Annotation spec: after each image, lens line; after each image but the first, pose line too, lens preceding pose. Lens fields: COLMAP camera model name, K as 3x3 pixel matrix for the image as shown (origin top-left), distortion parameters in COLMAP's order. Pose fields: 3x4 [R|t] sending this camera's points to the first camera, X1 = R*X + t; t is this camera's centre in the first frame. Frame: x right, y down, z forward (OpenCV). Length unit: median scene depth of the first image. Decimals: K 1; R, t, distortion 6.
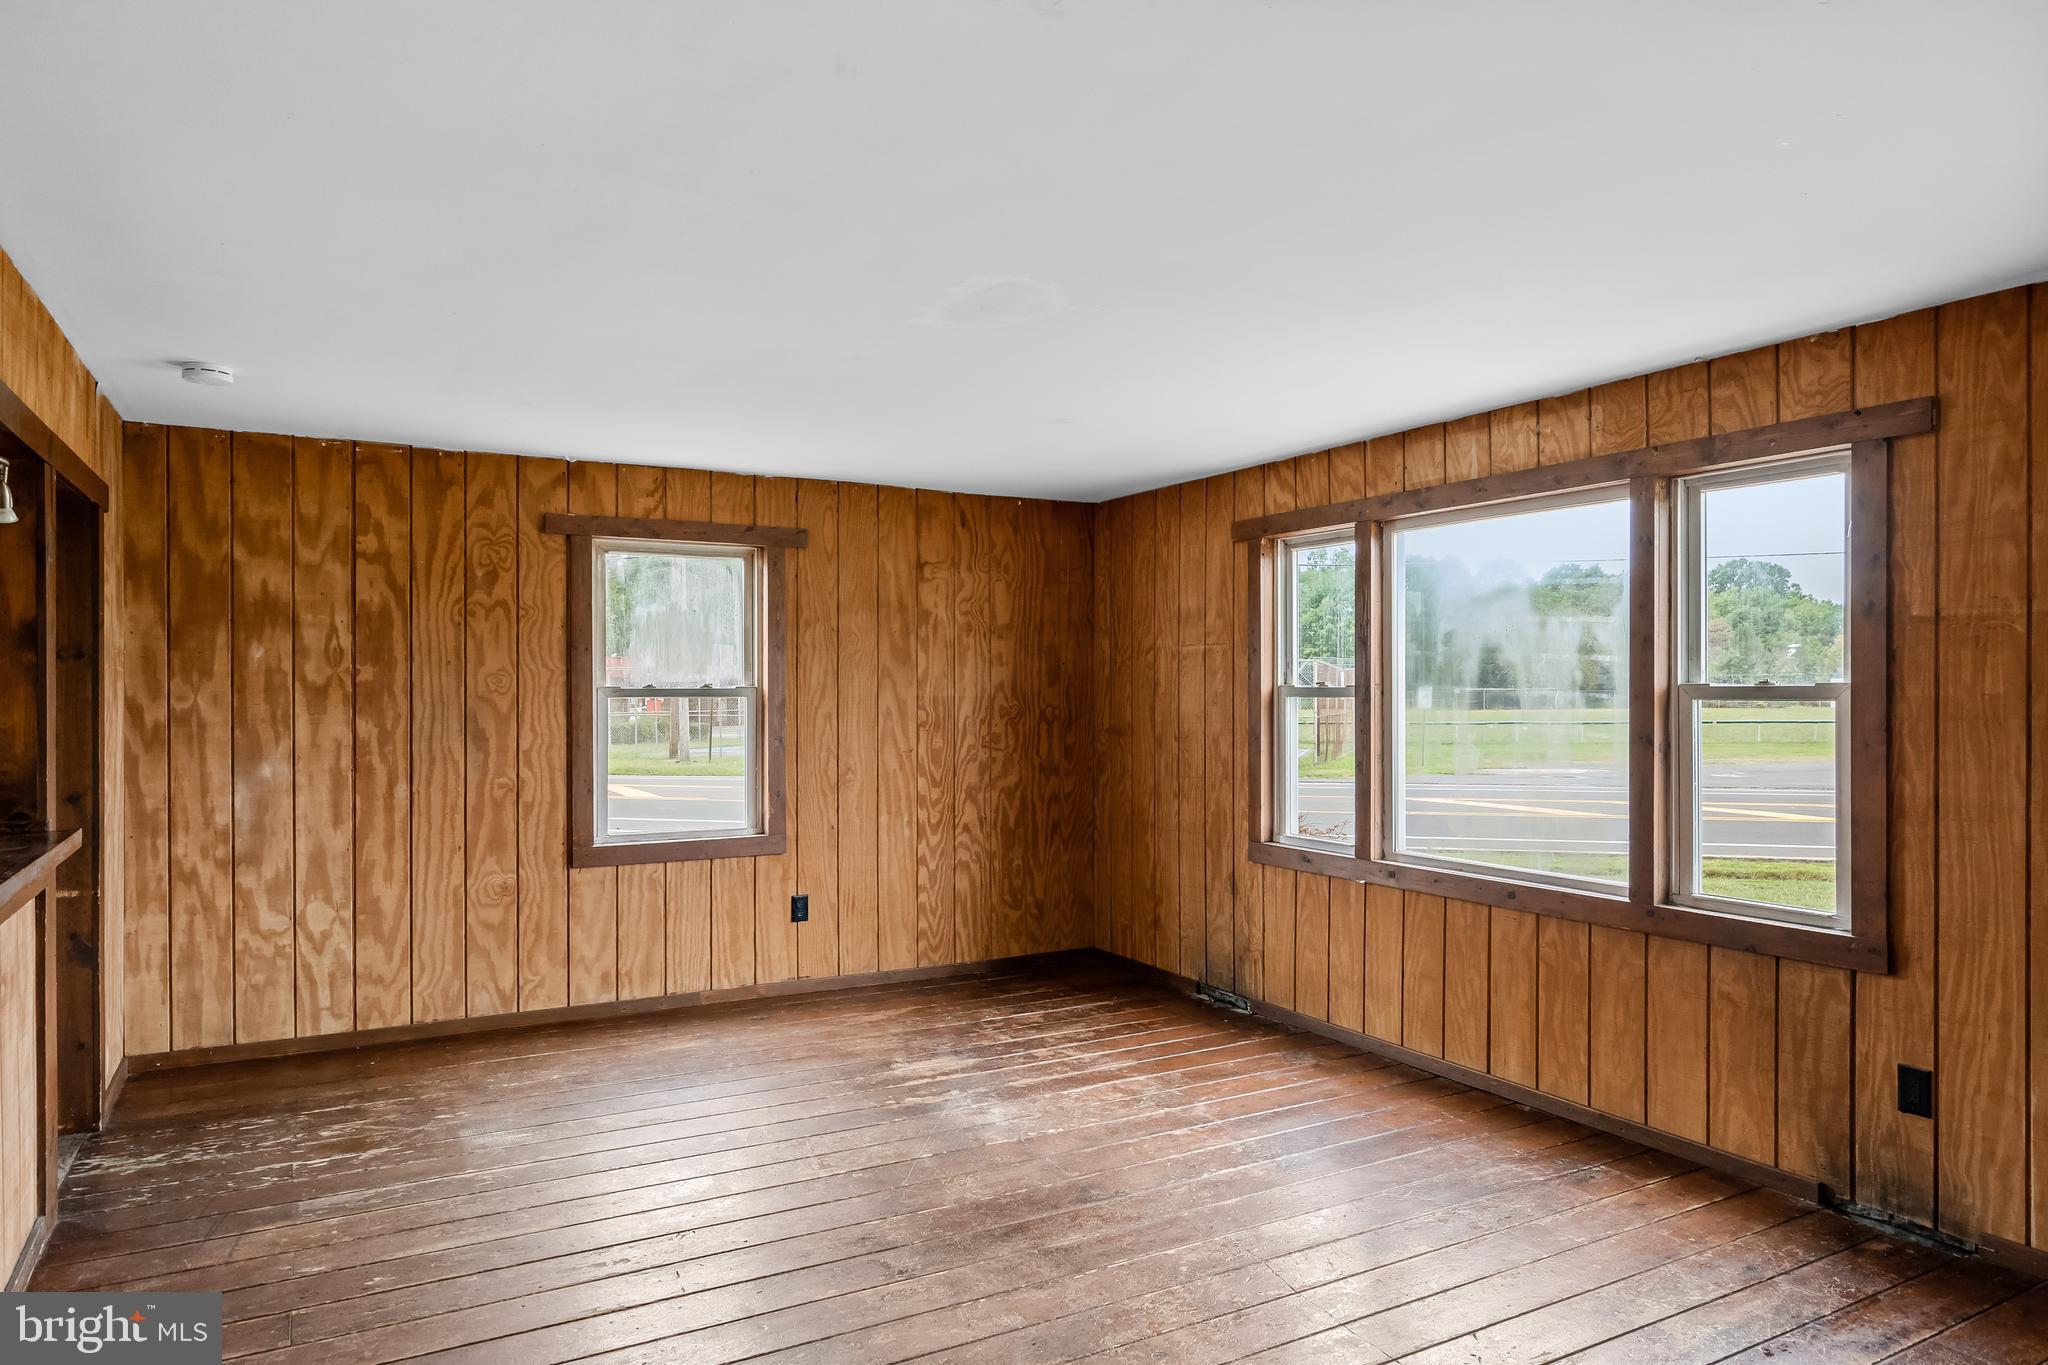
lens RADIAL K [[1267.5, 0, 1029.9], [0, 1267.5, 691.8], [0, 0, 1]] dist [-0.005756, -0.000646]
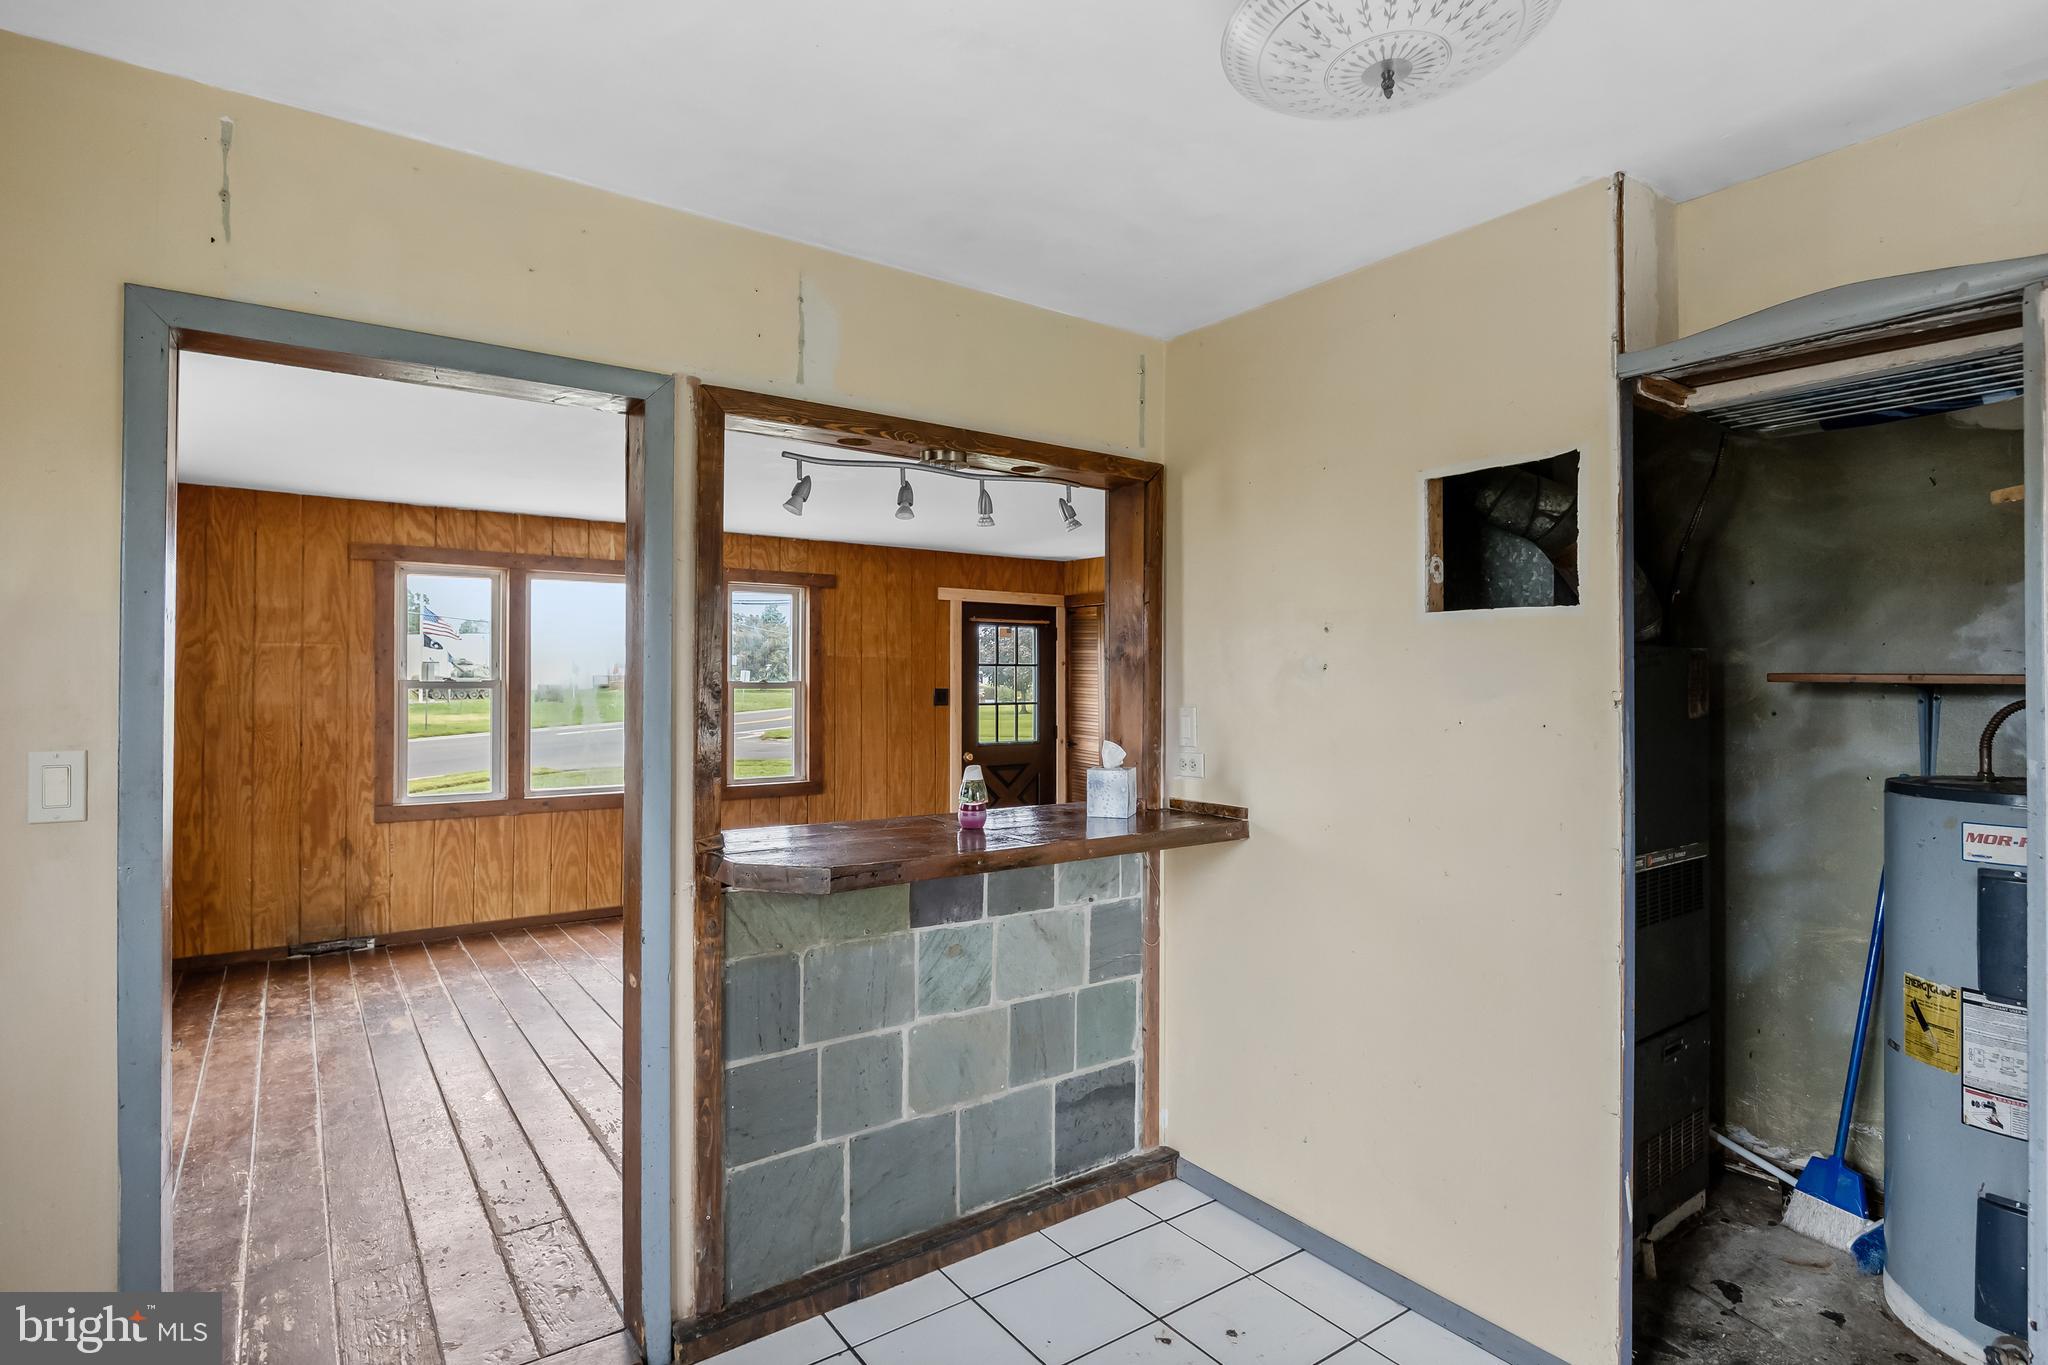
lens RADIAL K [[1037.0, 0, 1023.1], [0, 1037.0, 677.1], [0, 0, 1]] dist [-0.000296, 0.000253]
pose [[-0.103499, 0.007483, 0.994601, -1.150606], [0.000934, 0.999972, -0.007426, 0.000903], [-0.994629, 0.000160, -0.103503, 0.624156]]
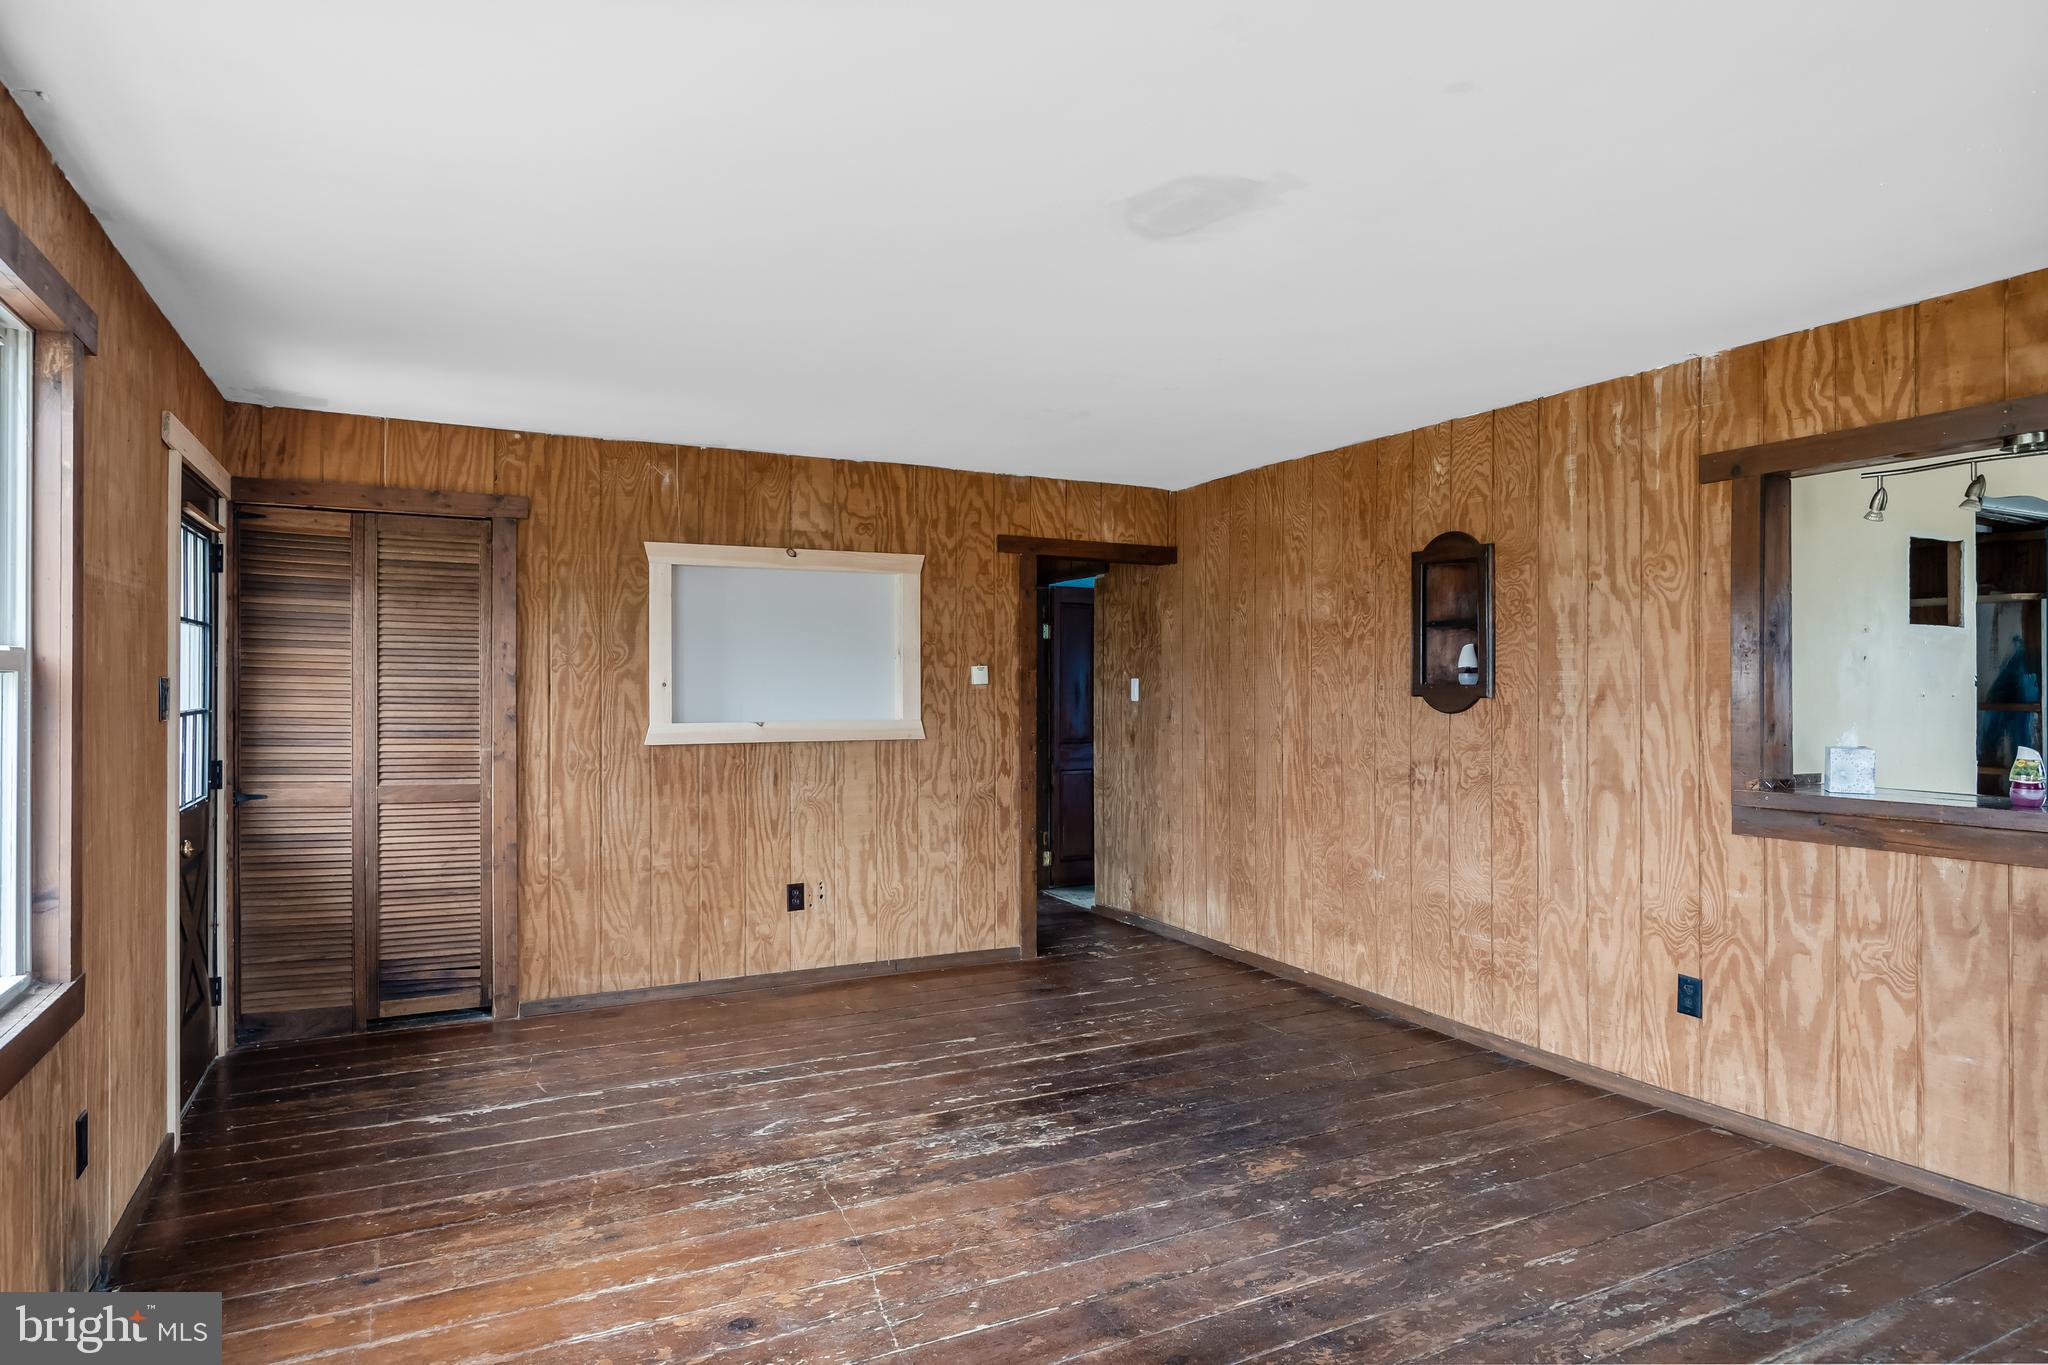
lens RADIAL K [[1189.5, 0, 1029.1], [0, 1189.5, 683.2], [0, 0, 1]] dist [-0.014243, 0.006452]
pose [[-0.999254, -0.002165, 0.038547, 0.034833], [-0.002138, 0.999997, 0.000732, 0.009841], [-0.038549, 0.000649, -0.999257, 1.330322]]
